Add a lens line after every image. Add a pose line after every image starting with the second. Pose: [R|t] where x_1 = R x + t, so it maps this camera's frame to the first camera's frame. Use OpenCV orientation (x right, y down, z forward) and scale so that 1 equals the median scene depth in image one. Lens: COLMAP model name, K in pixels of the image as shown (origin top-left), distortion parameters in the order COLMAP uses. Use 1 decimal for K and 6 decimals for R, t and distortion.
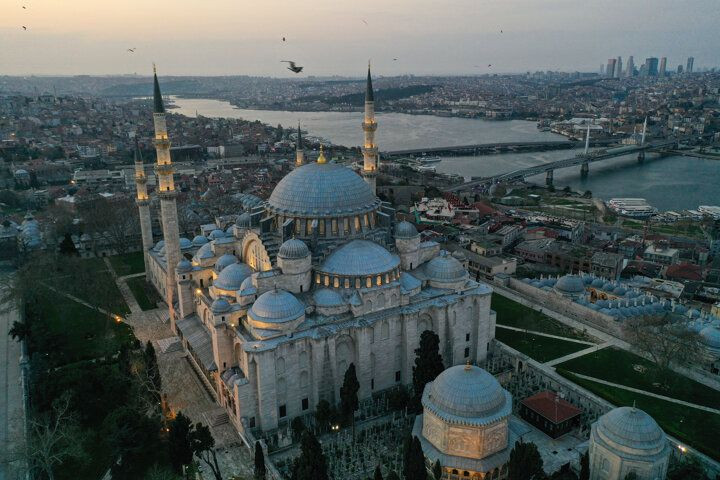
lens RADIAL K [[558.3, 0, 362.0], [0, 558.3, 239.8], [0, 0, 1]] dist [-0.013136, 0.007729]
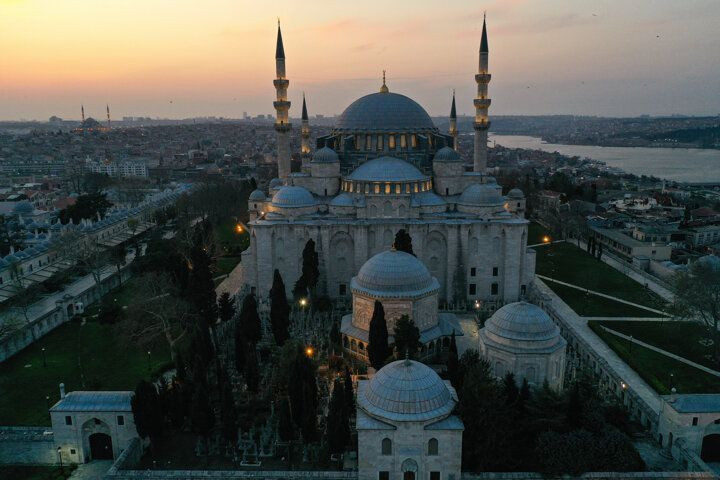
lens RADIAL K [[558.3, 0, 358.0], [0, 558.3, 237.4], [0, 0, 1]] dist [-0.013136, 0.007729]
pose [[0.848847, 0.104596, -0.518188, 0.489871], [-0.141650, 0.989389, -0.032330, 0.187821], [0.509308, 0.100844, 0.854656, 0.085807]]
